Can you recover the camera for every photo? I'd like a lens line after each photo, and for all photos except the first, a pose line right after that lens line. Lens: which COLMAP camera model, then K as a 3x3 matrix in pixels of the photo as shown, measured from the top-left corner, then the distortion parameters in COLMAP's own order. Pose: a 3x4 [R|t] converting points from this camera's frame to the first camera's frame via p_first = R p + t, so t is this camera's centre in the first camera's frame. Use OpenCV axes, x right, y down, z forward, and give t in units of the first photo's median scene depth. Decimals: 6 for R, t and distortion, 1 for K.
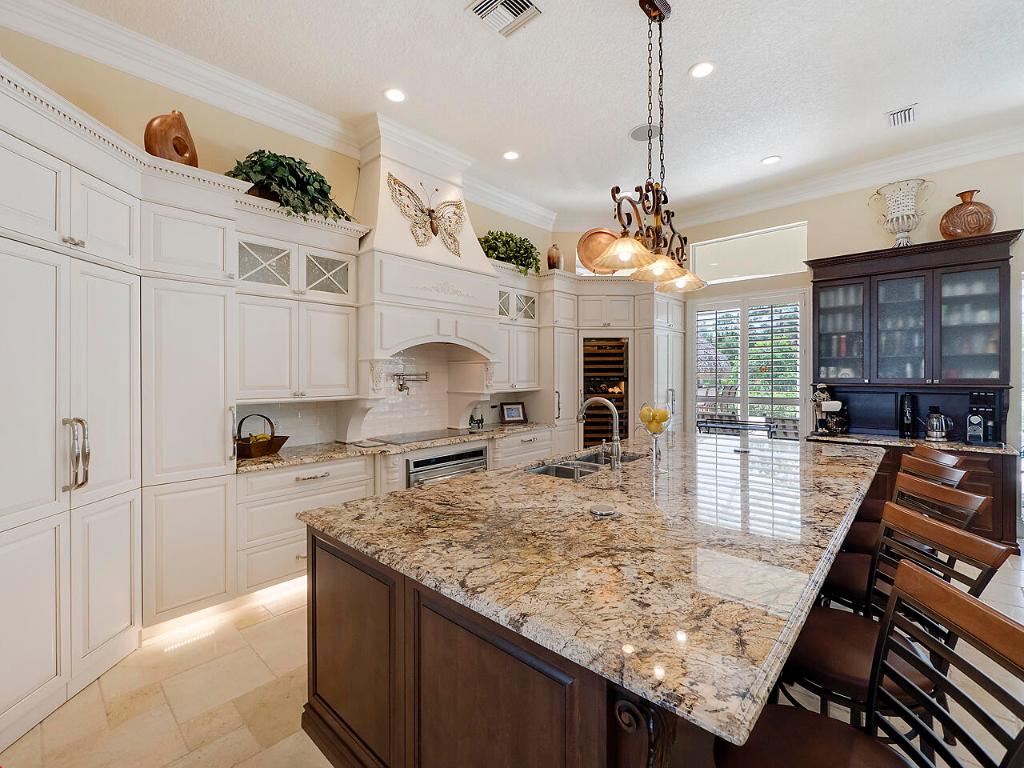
lens RADIAL K [[452.6, 0, 512.5], [0, 452.6, 379.2], [0, 0, 1]] dist [0.001900, 0.000399]
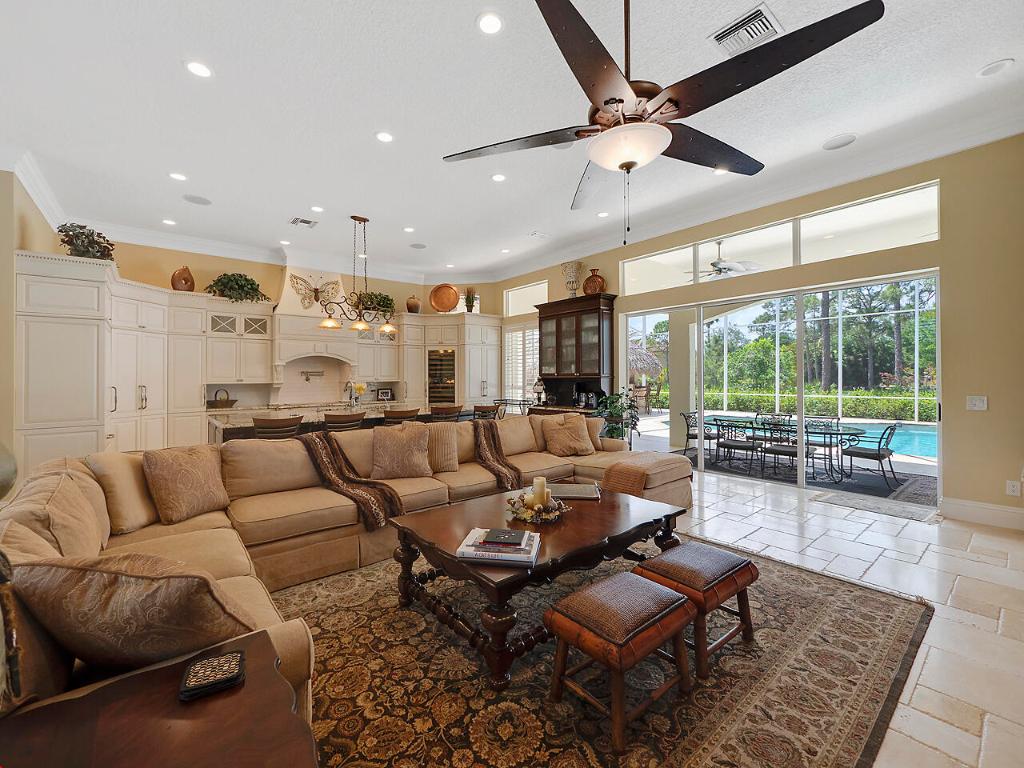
lens RADIAL K [[436.6, 0, 513.6], [0, 436.6, 374.1], [0, 0, 1]] dist [-0.000201, 0.000083]
pose [[0.991814, -0.006315, -0.127535, 0.881816], [0.004513, 0.999886, -0.014411, 0.027563], [0.127612, 0.013718, 0.991729, -0.743424]]
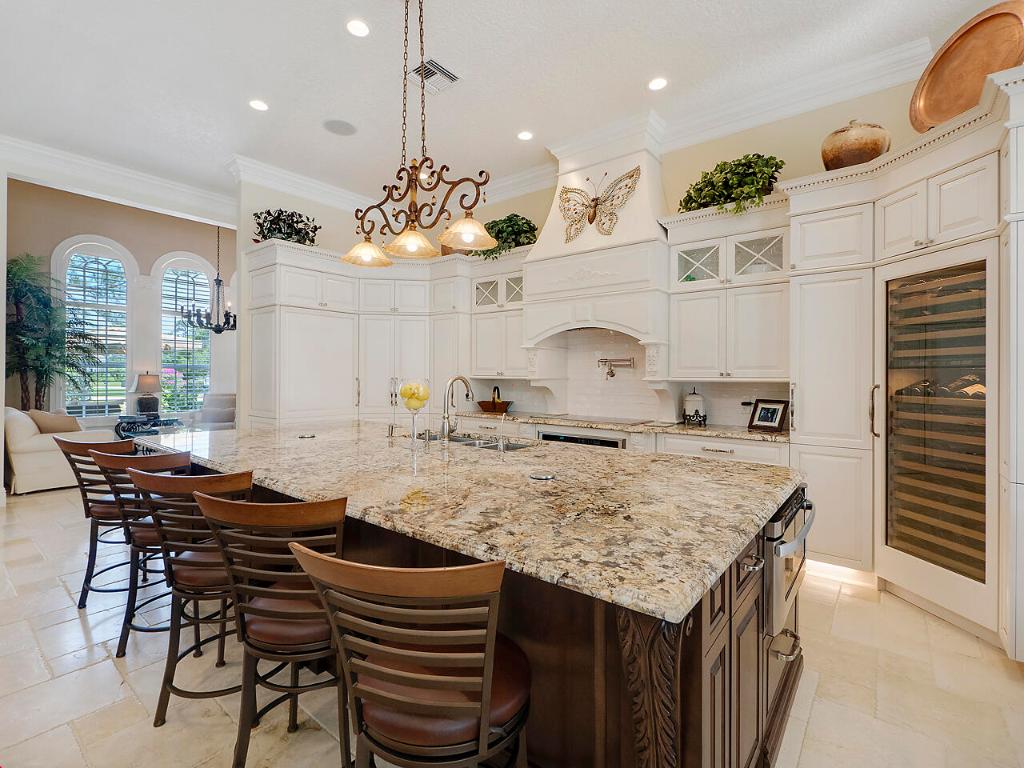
lens RADIAL K [[472.4, 0, 516.4], [0, 472.4, 379.7], [0, 0, 1]] dist [0.031777, -0.000041]
pose [[0.066016, 0.012707, -0.997738, 0.863087], [-0.014104, 0.999831, 0.011801, 0.022841], [0.997719, 0.013293, 0.066184, 0.723803]]
